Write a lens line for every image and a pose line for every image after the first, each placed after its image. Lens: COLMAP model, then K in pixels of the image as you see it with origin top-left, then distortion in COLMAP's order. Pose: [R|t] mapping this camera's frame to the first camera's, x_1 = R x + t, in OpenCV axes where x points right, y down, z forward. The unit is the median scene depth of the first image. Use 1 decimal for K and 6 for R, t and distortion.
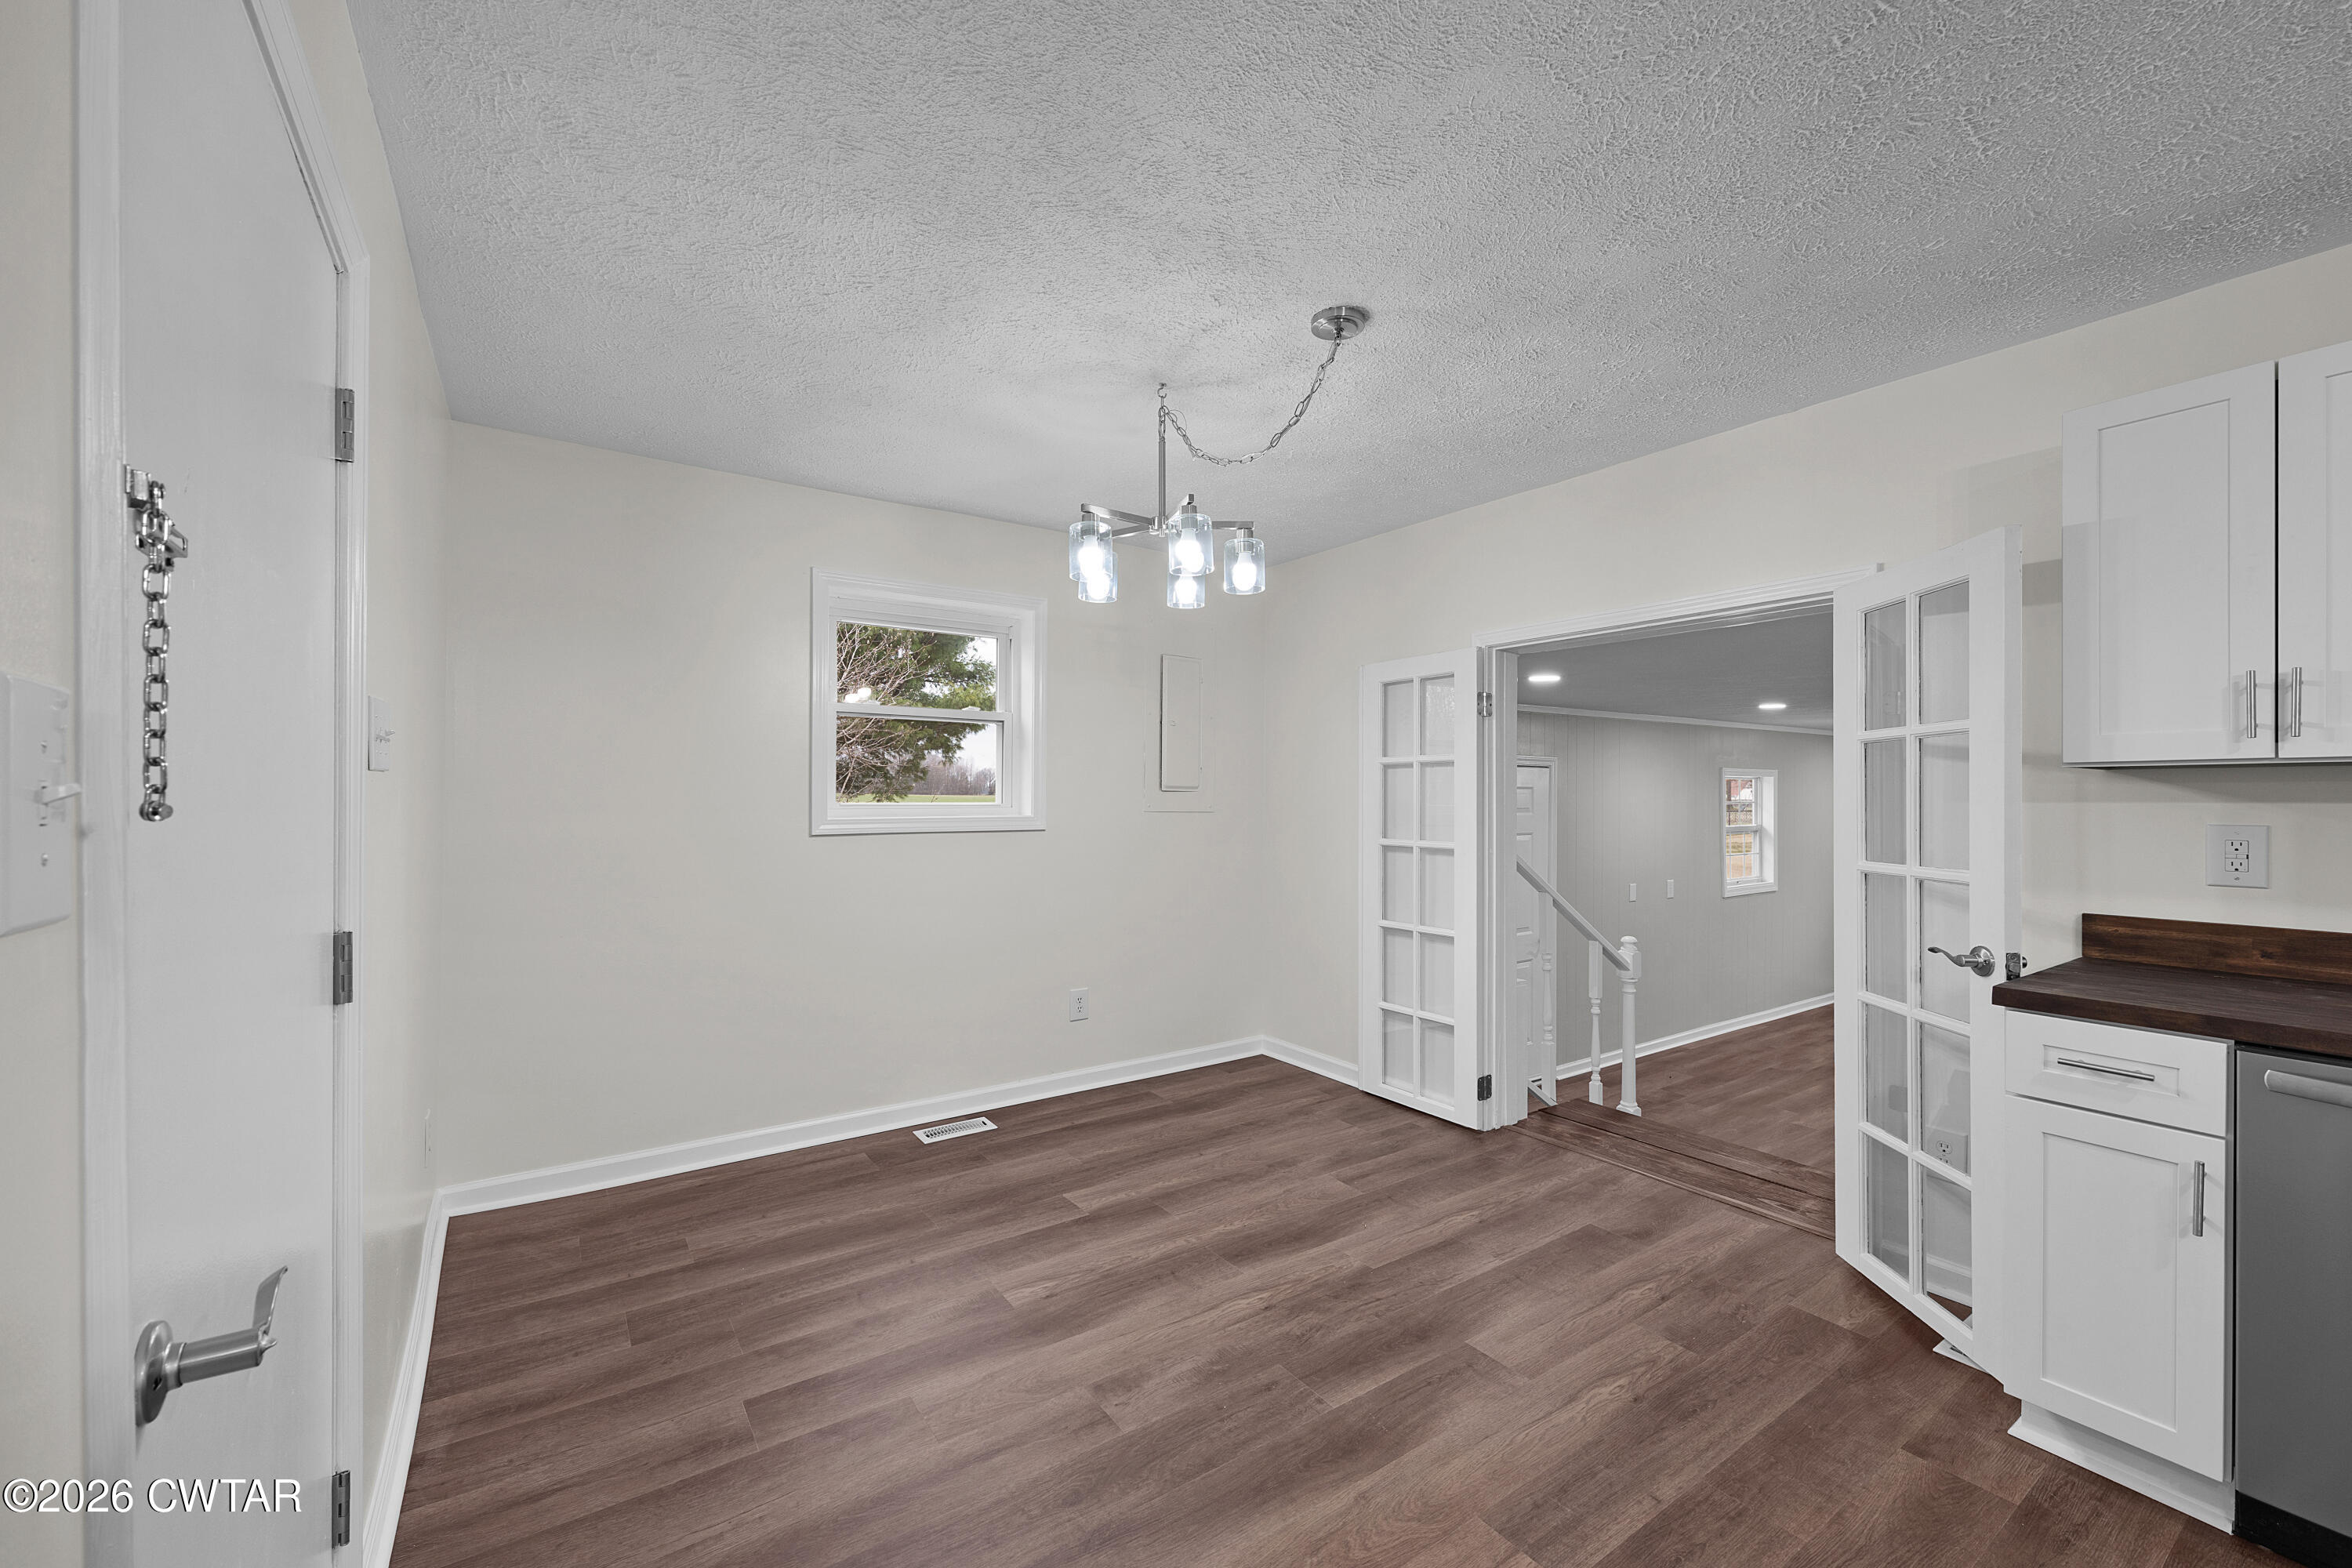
lens RADIAL K [[951.1, 0, 1179.8], [0, 951.1, 790.5], [0, 0, 1]] dist [-0.000562, 0.000232]
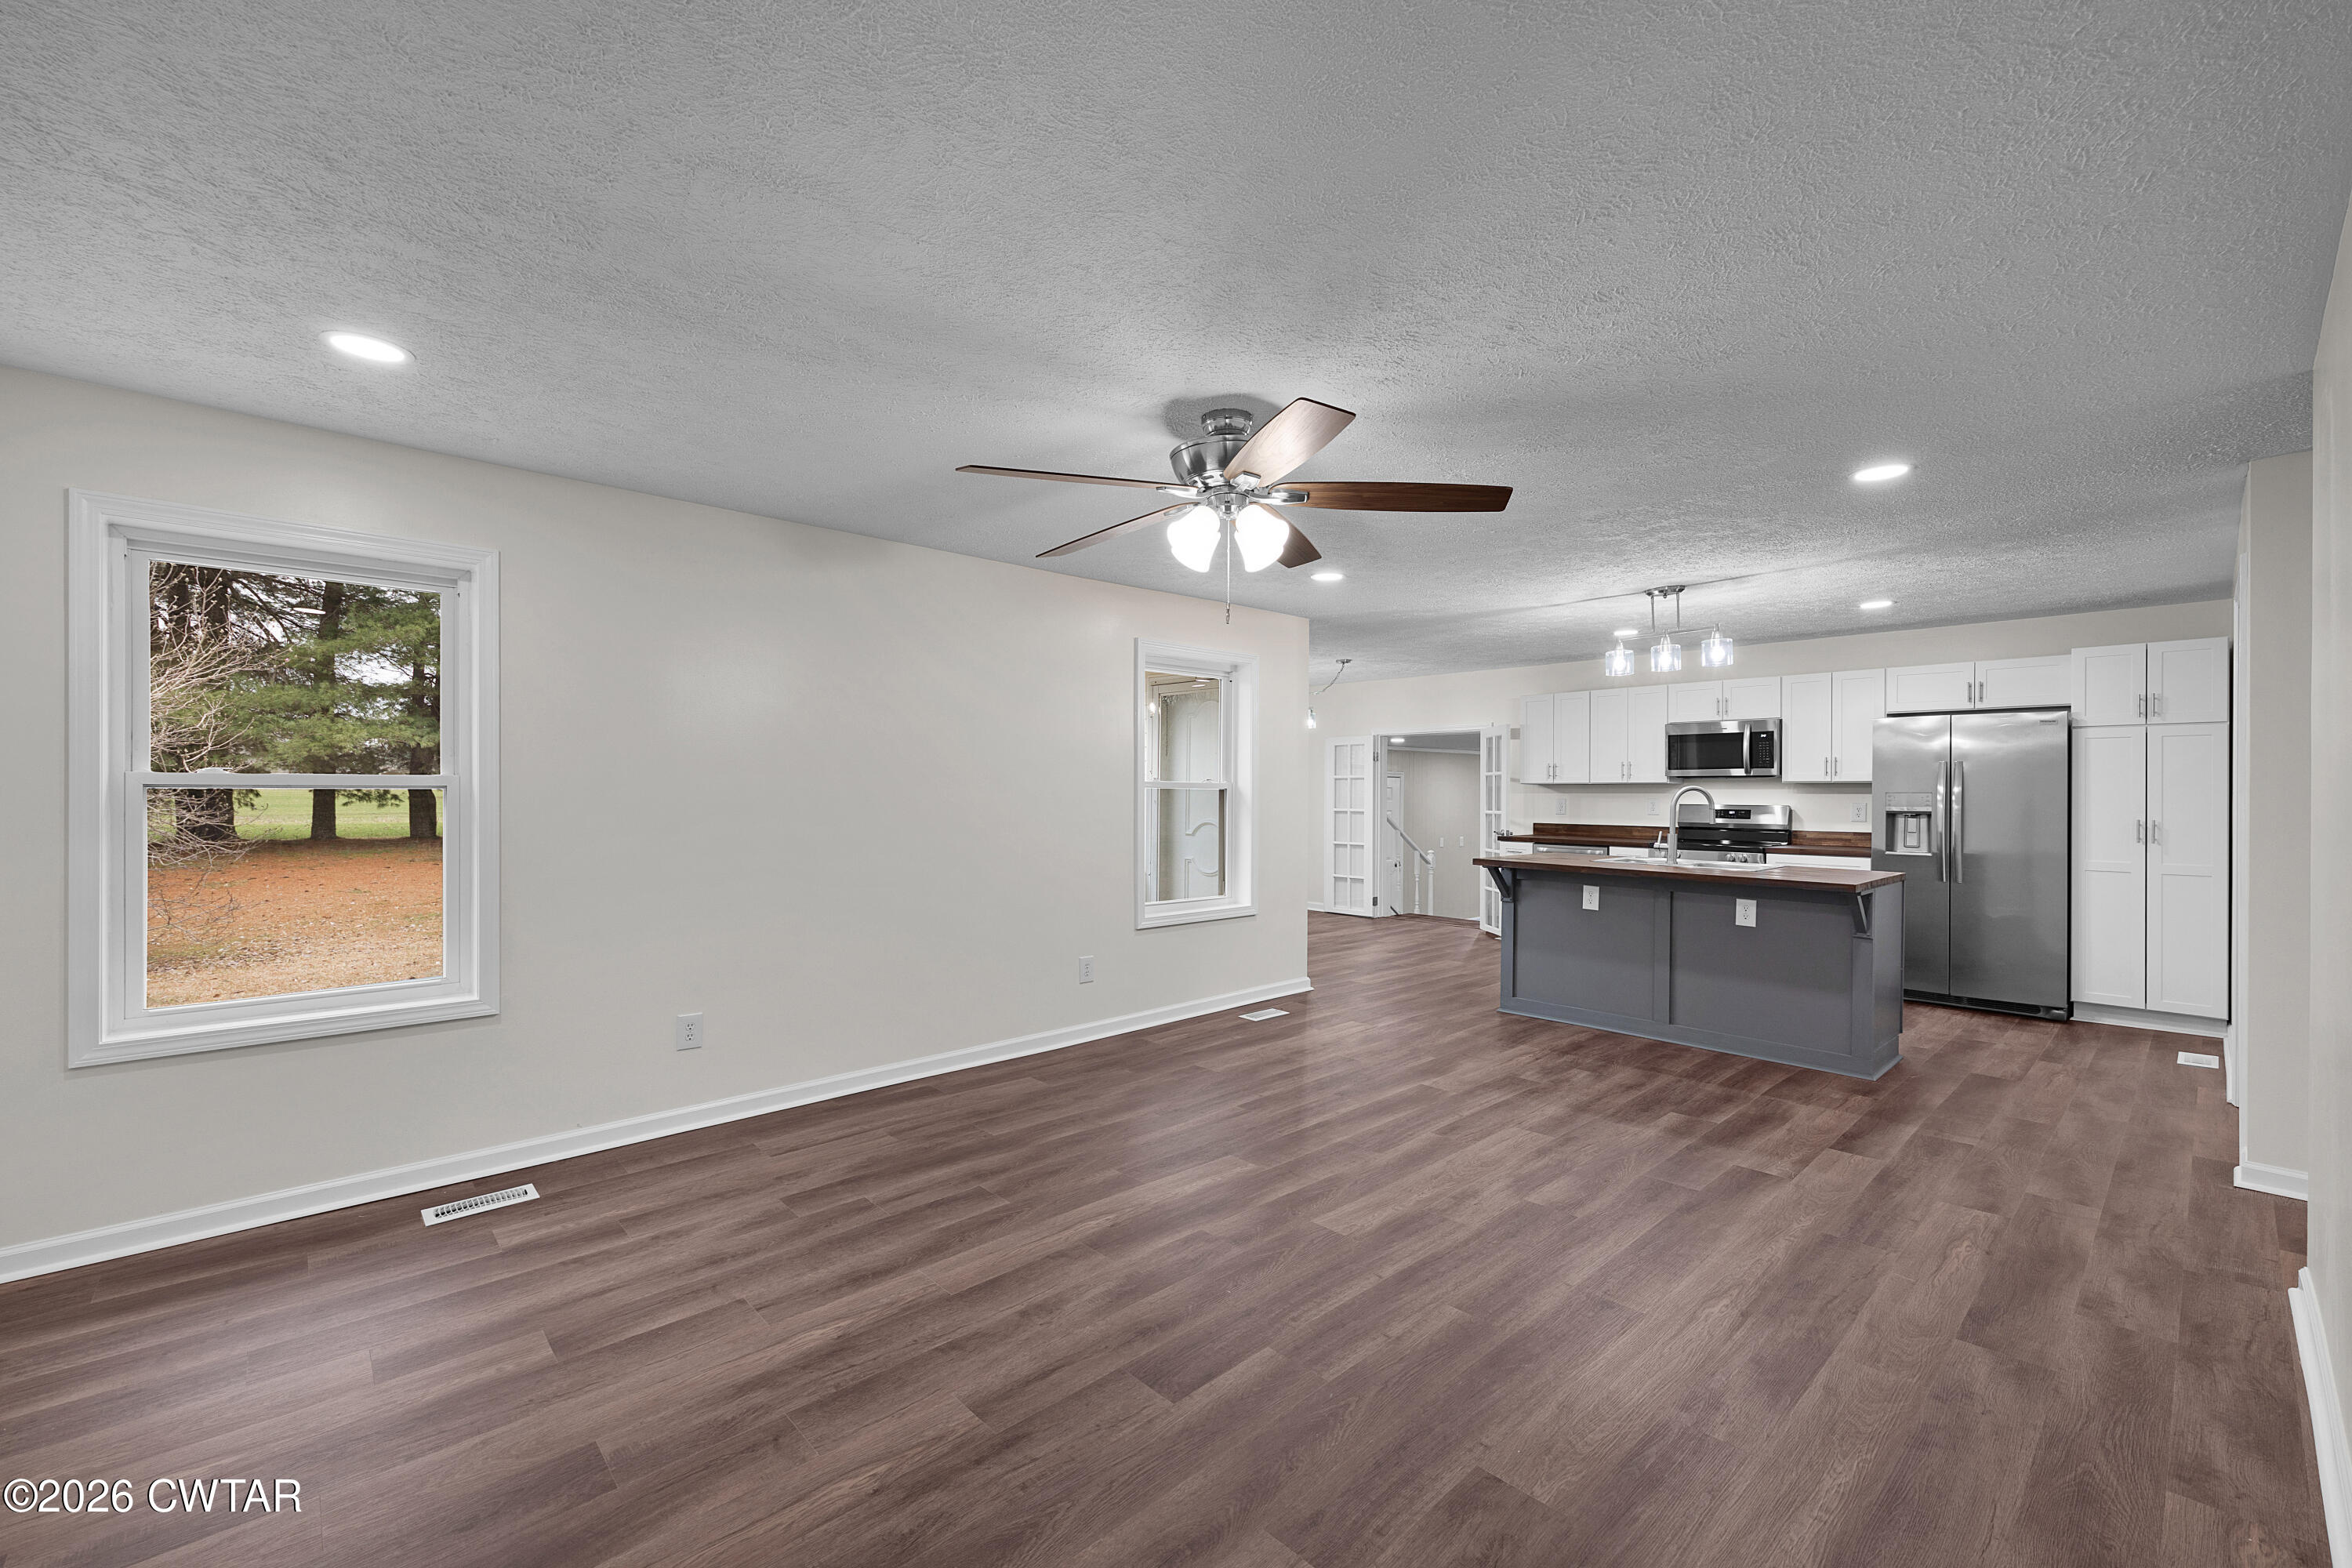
lens RADIAL K [[951.1, 0, 1179.8], [0, 951.1, 790.5], [0, 0, 1]] dist [-0.000562, 0.000232]
pose [[0.989440, 0.009938, 0.144605, -0.582551], [-0.010968, 0.999920, 0.006322, -0.005854], [-0.144531, -0.007841, 0.989469, -1.483614]]
